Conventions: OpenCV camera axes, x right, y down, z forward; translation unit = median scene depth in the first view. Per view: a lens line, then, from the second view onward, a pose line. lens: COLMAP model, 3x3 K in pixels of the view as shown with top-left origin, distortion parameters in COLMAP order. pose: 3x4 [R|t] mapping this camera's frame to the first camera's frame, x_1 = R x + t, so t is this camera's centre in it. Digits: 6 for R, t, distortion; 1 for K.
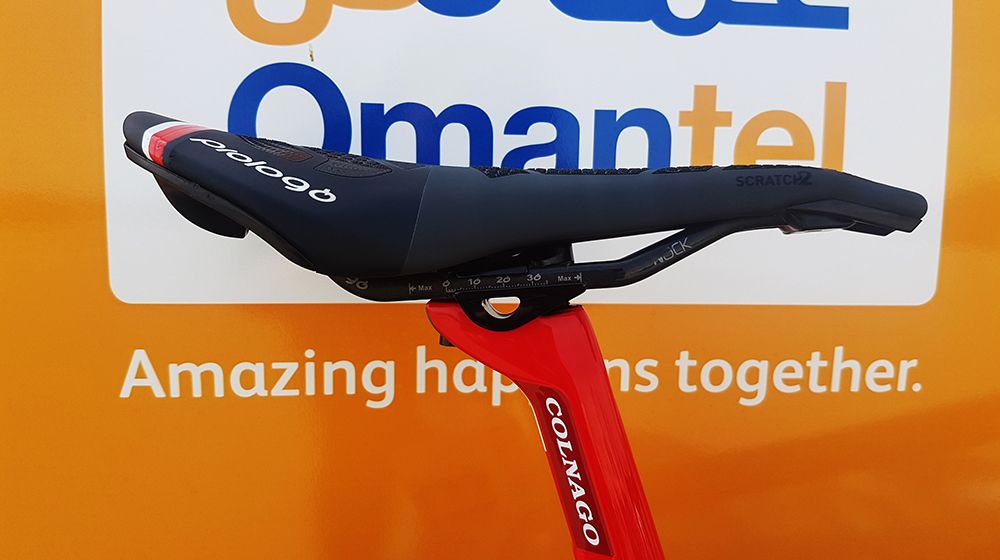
lens RADIAL K [[797.8, 0, 485.6], [0, 797.8, 279.3], [0, 0, 1]] dist [0.187382, -0.426953]
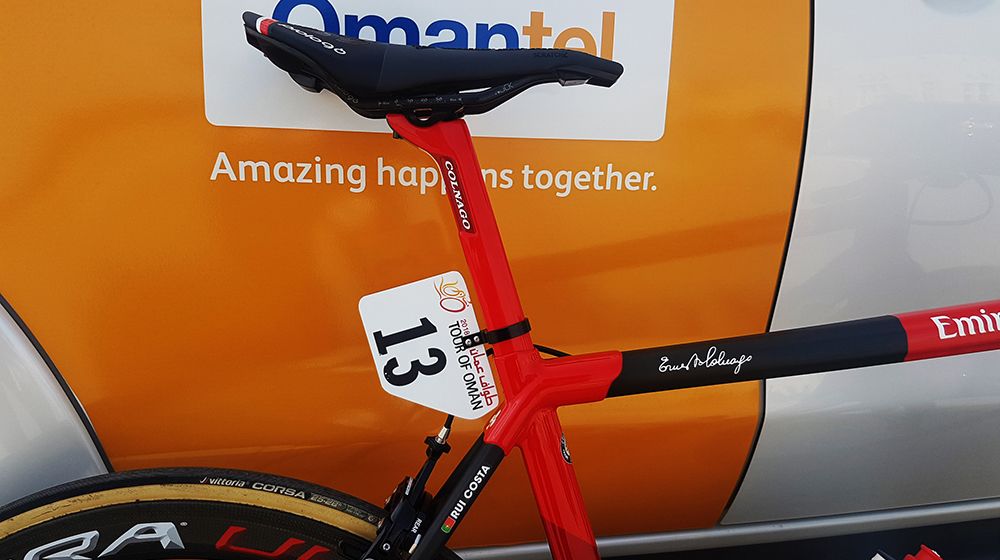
lens RADIAL K [[787.6, 0, 493.9], [0, 787.6, 291.2], [0, 0, 1]] dist [0.234980, -0.491559]
pose [[0.995507, -0.003981, 0.094602, 0.003083], [-0.003239, 0.997099, 0.076042, 0.246887], [-0.094631, -0.076007, 0.992607, -0.820668]]
